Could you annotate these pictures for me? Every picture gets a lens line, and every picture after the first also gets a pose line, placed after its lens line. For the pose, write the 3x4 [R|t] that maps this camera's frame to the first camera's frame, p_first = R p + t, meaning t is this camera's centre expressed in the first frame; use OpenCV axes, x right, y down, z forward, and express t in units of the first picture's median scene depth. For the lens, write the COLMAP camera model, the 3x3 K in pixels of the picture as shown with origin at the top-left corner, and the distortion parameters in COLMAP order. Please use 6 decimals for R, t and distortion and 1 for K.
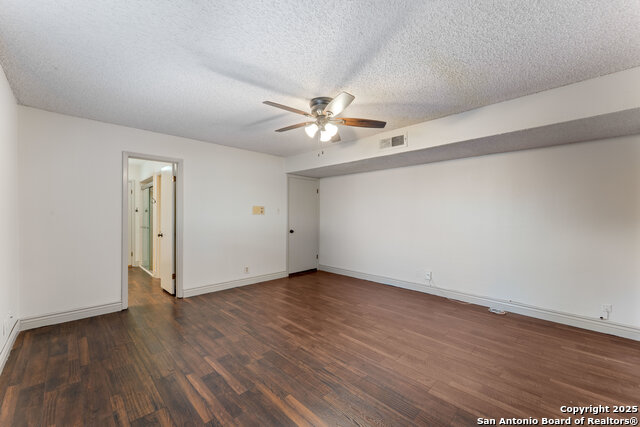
lens RADIAL K [[261.0, 0, 320.0], [0, 261.0, 213.5], [0, 0, 1]] dist [0.000353, 0.000035]
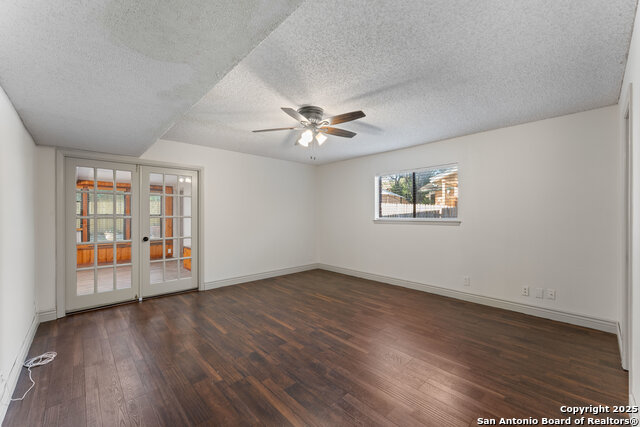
lens RADIAL K [[258.9, 0, 320.0], [0, 258.9, 213.5], [0, 0, 1]] dist [-0.001008, -0.000034]
pose [[-0.999727, -0.003275, 0.023150, -0.049991], [-0.003576, 0.999910, -0.012963, 0.010432], [-0.023105, -0.013043, -0.999648, 2.021173]]
